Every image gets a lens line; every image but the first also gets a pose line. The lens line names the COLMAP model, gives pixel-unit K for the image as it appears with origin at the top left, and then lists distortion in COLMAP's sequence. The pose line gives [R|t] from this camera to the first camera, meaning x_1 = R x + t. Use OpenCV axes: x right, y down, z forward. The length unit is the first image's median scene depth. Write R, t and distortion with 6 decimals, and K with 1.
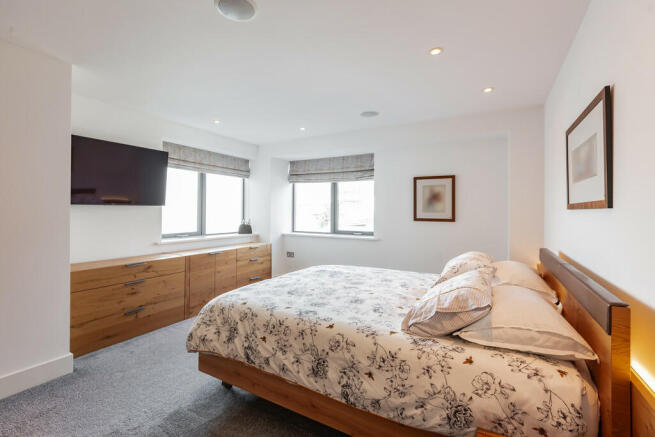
lens RADIAL K [[290.0, 0, 326.5], [0, 290.0, 219.2], [0, 0, 1]] dist [-0.001108, -0.000488]
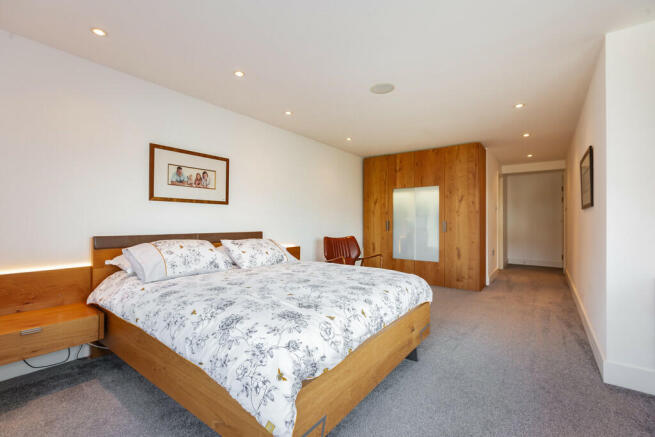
lens RADIAL K [[290.0, 0, 326.5], [0, 290.0, 219.2], [0, 0, 1]] dist [-0.001108, -0.000488]
pose [[-0.991124, -0.021696, 0.131160, -0.191109], [-0.018848, 0.999560, 0.022918, 0.027877], [-0.131599, 0.020243, -0.991096, 1.534352]]
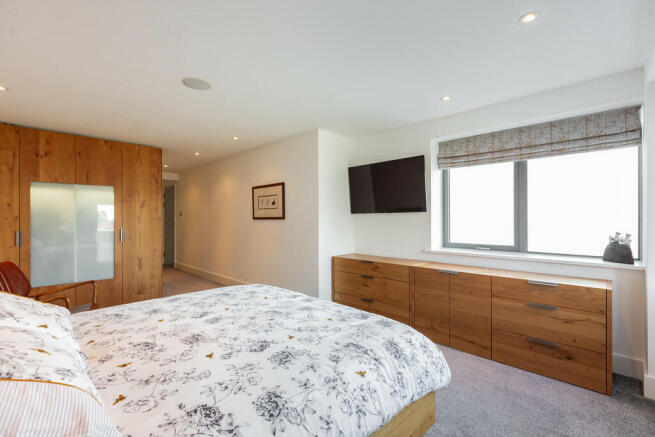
lens RADIAL K [[290.0, 0, 326.5], [0, 290.0, 219.2], [0, 0, 1]] dist [-0.001108, -0.000488]
pose [[-0.251833, -0.016400, -0.967632, 0.530273], [-0.030750, 0.999487, -0.008937, -0.003591], [0.967282, 0.027504, -0.252208, 1.100461]]
